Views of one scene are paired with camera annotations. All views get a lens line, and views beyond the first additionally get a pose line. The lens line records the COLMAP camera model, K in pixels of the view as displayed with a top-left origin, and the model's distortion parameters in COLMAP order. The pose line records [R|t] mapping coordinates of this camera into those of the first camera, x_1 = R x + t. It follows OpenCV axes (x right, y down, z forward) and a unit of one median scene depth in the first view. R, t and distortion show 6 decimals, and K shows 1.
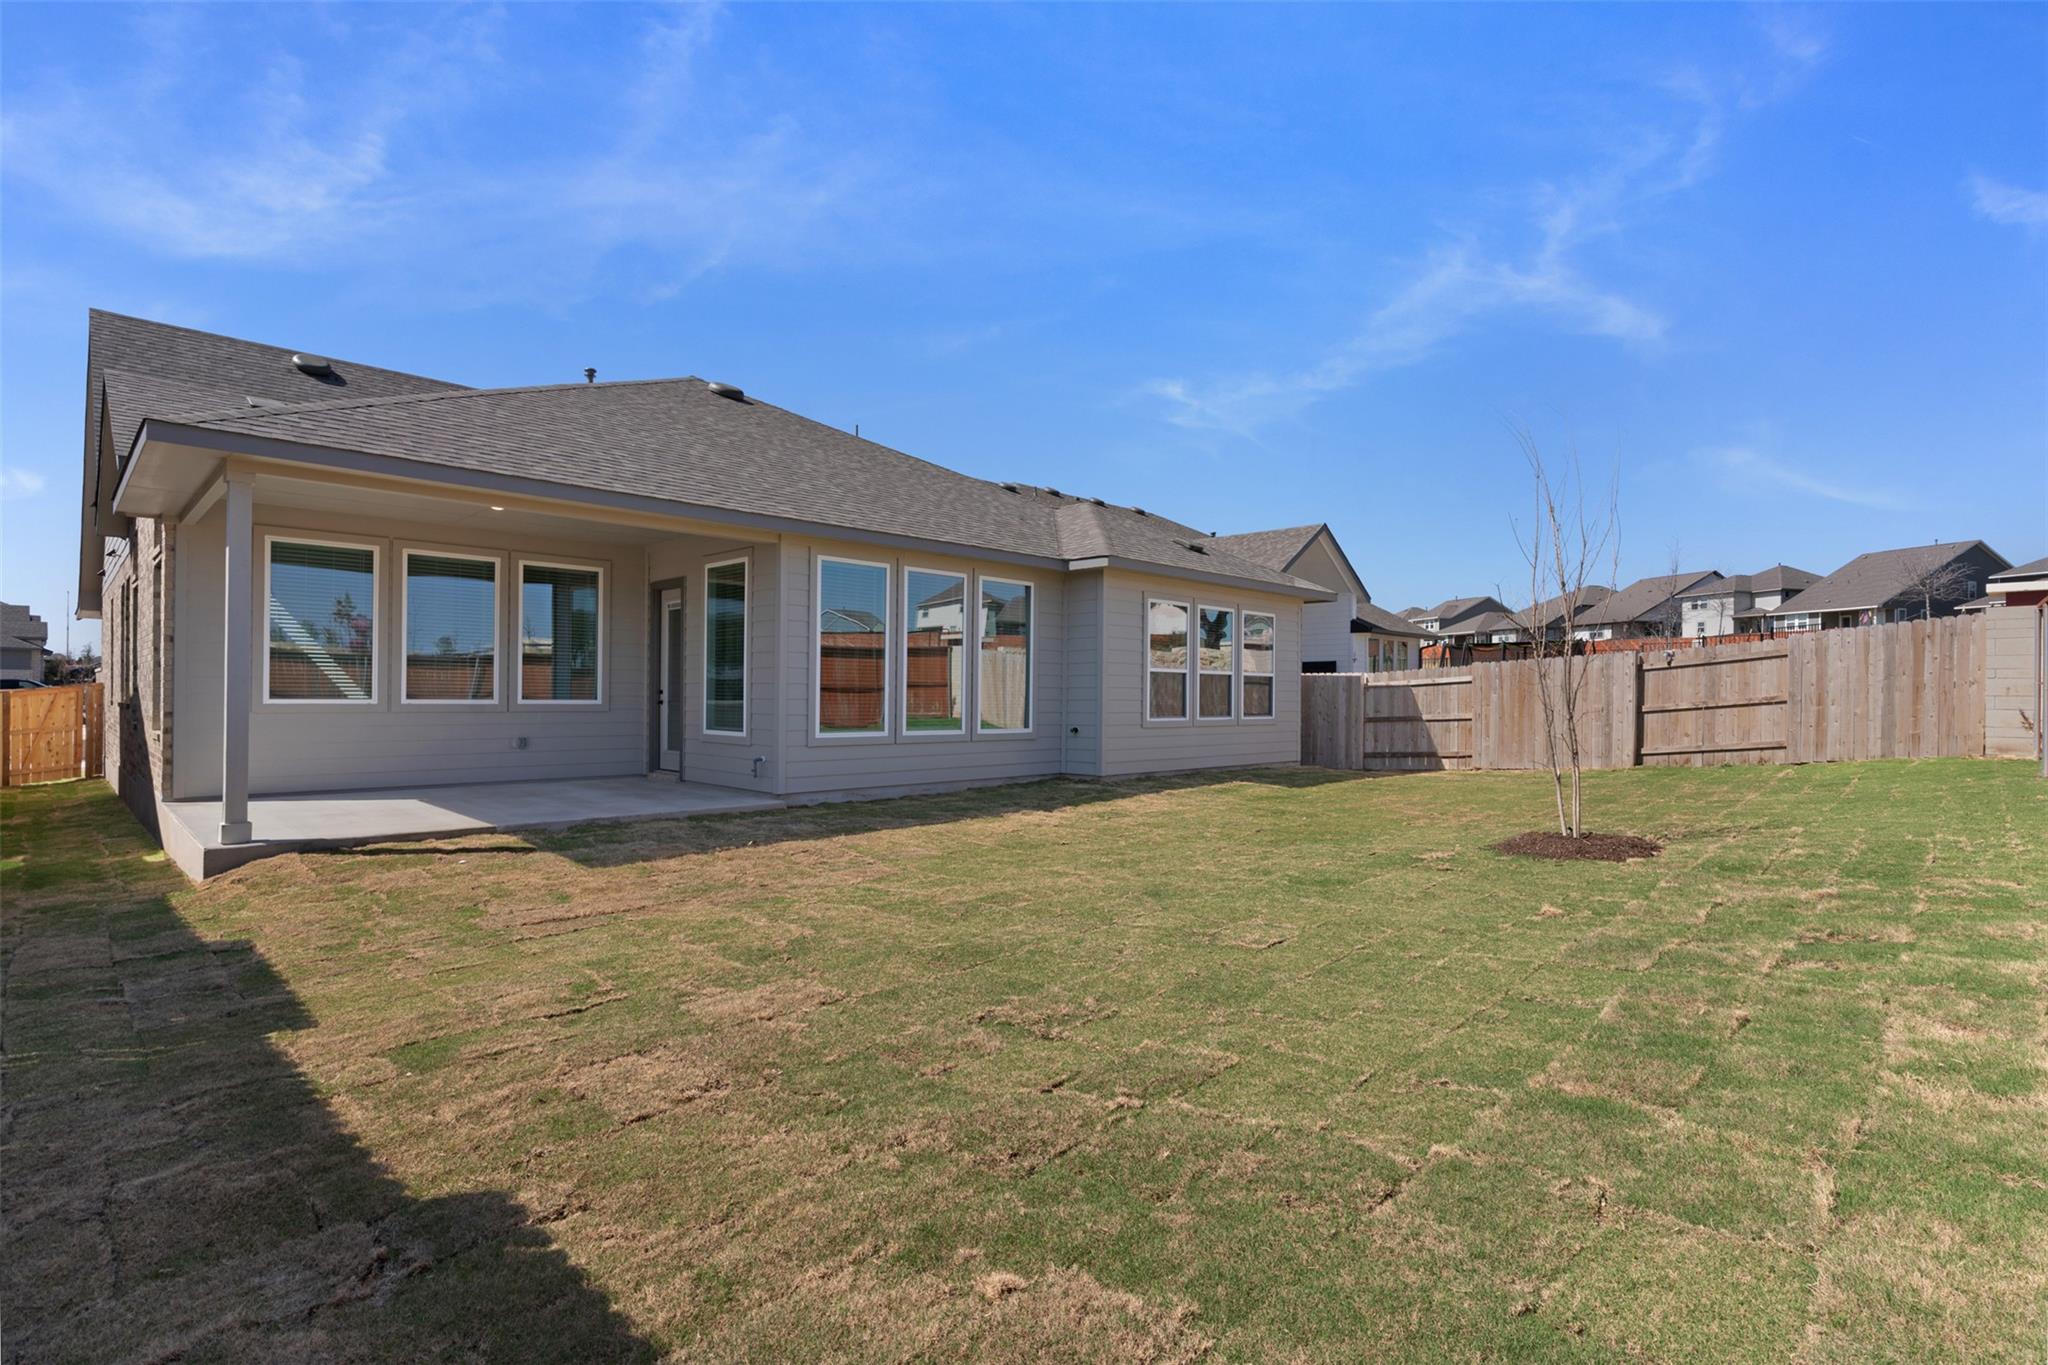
lens RADIAL K [[1011.5, 0, 1023.2], [0, 1011.5, 694.1], [0, 0, 1]] dist [0.008737, 0.000298]
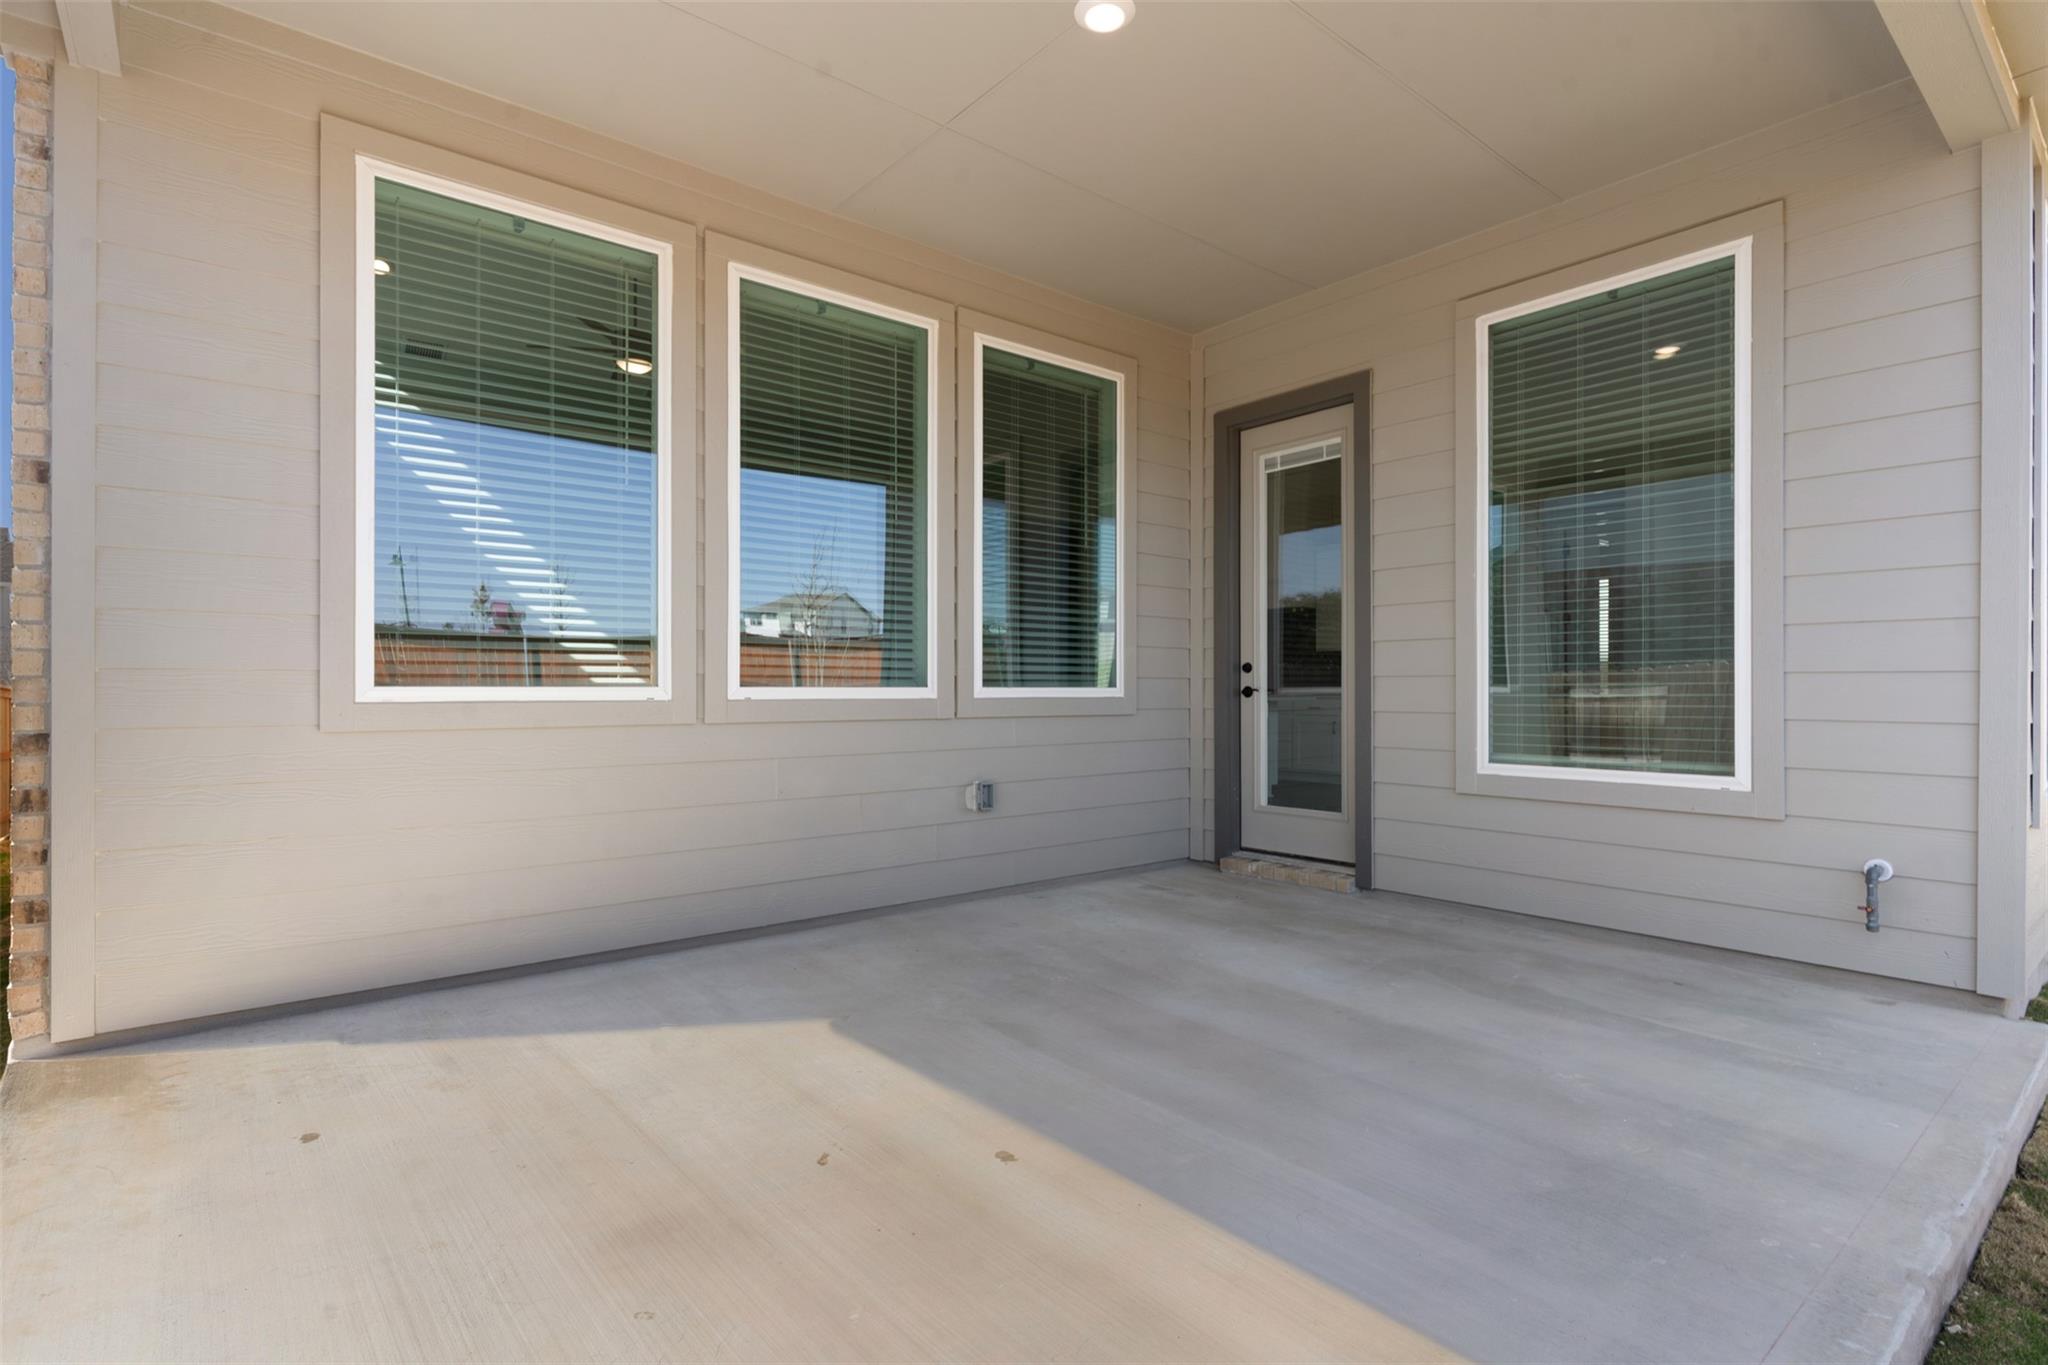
lens RADIAL K [[1011.5, 0, 1026.2], [0, 1011.5, 683.1], [0, 0, 1]] dist [0.008737, 0.000298]
pose [[0.996340, -0.012478, -0.084562, -0.459286], [0.011906, 0.999903, -0.007265, 0.007242], [0.084644, 0.006232, 0.996392, 0.629406]]
